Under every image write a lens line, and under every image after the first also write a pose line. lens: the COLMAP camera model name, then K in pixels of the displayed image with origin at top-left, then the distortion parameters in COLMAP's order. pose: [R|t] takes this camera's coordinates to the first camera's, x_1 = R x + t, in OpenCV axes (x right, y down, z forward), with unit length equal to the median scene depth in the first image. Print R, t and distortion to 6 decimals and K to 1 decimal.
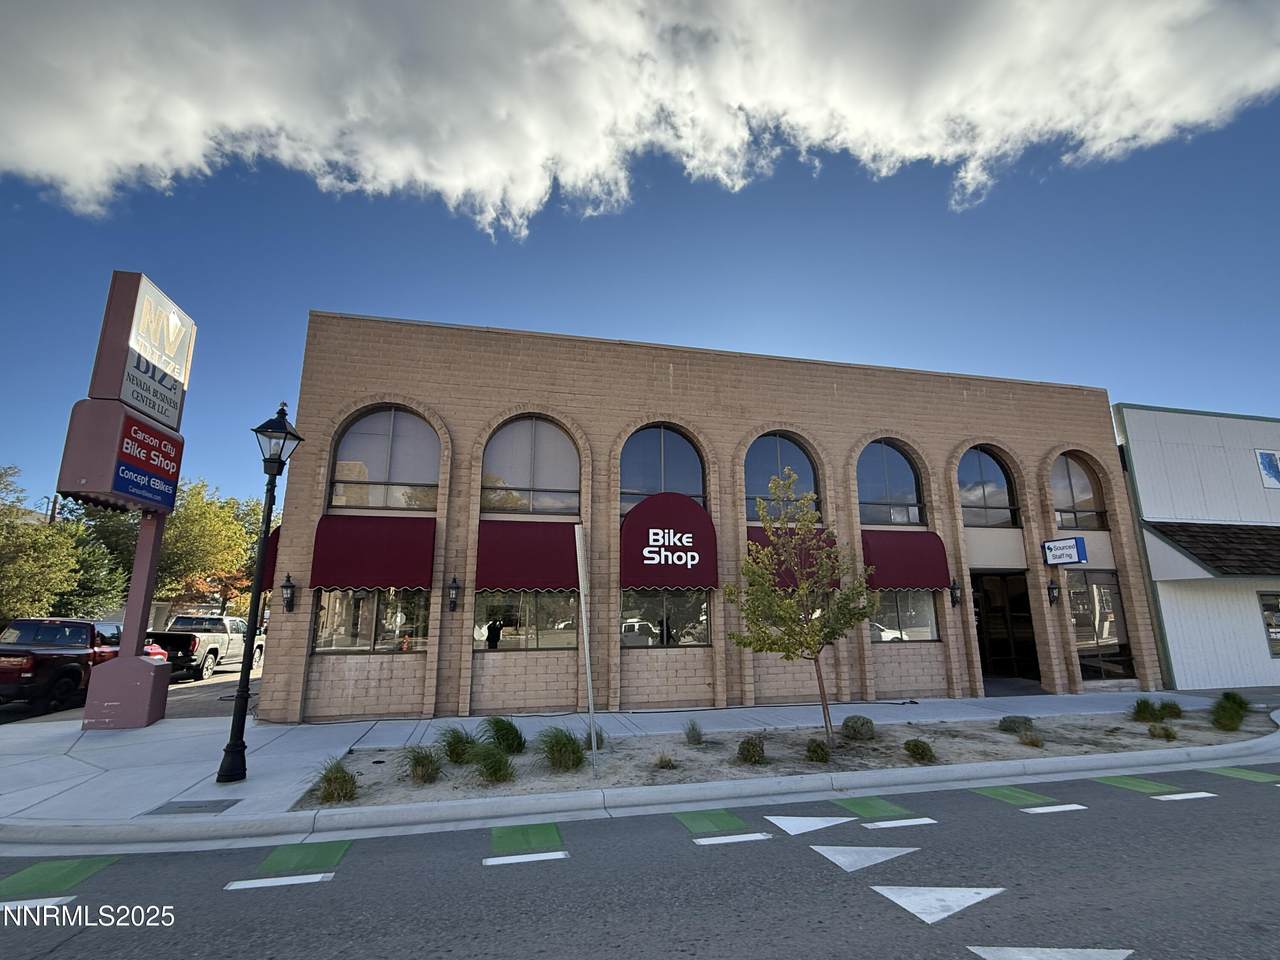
lens RADIAL K [[596.6, 0, 639.1], [0, 596.6, 486.5], [0, 0, 1]] dist [0.000612, -0.000776]
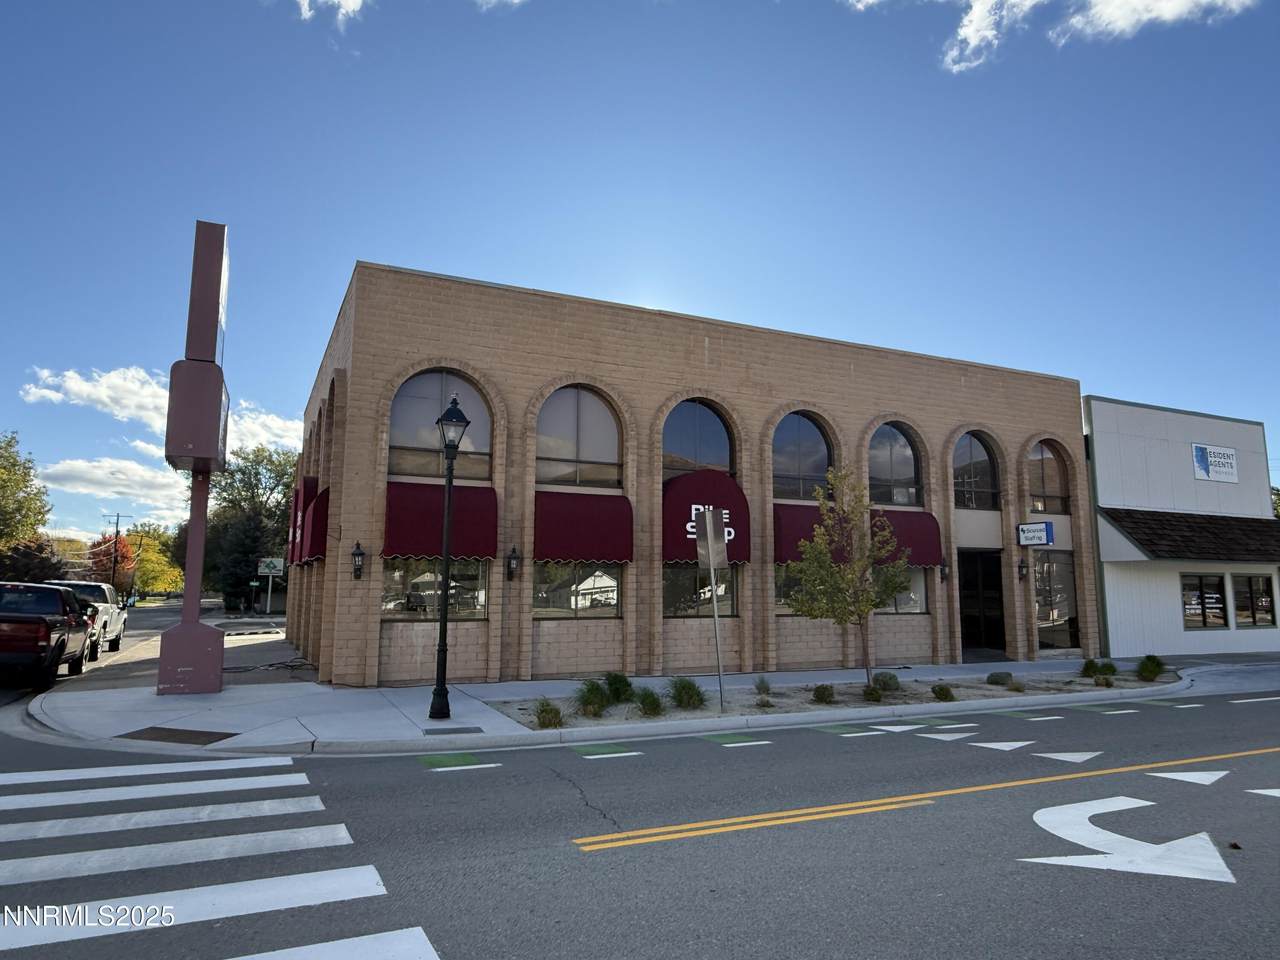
lens RADIAL K [[824.1, 0, 640.2], [0, 824.1, 476.8], [0, 0, 1]] dist [-0.002521, 0.002700]
pose [[0.977022, 0.039328, 0.209477, -0.354917], [-0.055237, 0.995971, 0.070642, -0.069605], [-0.205855, -0.080590, 0.975258, -0.355195]]
